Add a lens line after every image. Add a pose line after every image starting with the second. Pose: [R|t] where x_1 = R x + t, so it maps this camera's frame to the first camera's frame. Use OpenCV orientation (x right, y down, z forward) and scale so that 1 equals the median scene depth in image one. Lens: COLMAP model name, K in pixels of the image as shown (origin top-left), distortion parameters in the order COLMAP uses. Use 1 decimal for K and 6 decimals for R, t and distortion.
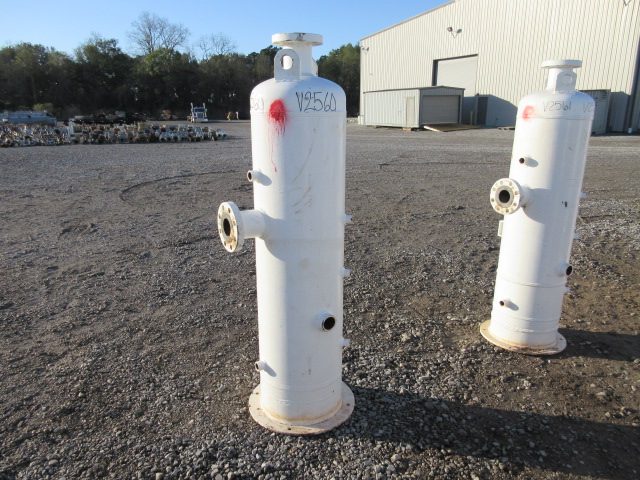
lens RADIAL K [[469.3, 0, 321.0], [0, 469.3, 240.4], [0, 0, 1]] dist [0.001835, -0.000055]
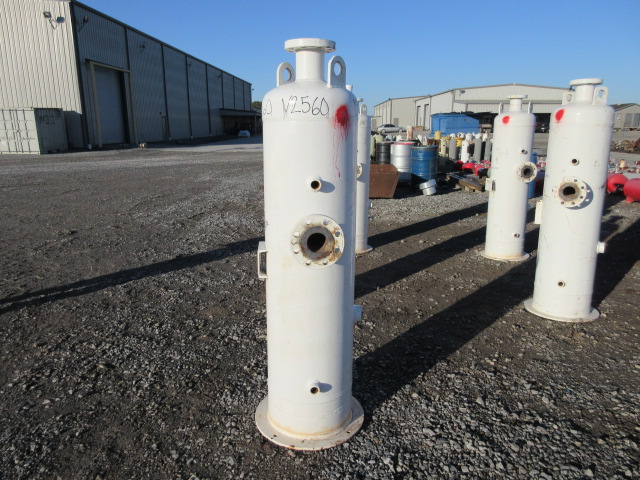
lens RADIAL K [[469.3, 0, 320.7], [0, 469.3, 239.7], [0, 0, 1]] dist [0.001835, -0.000055]
pose [[0.477341, -0.198976, 0.855894, -0.435224], [0.231547, 0.968083, 0.095922, -0.052993], [-0.847663, 0.152392, 0.508178, 0.238316]]
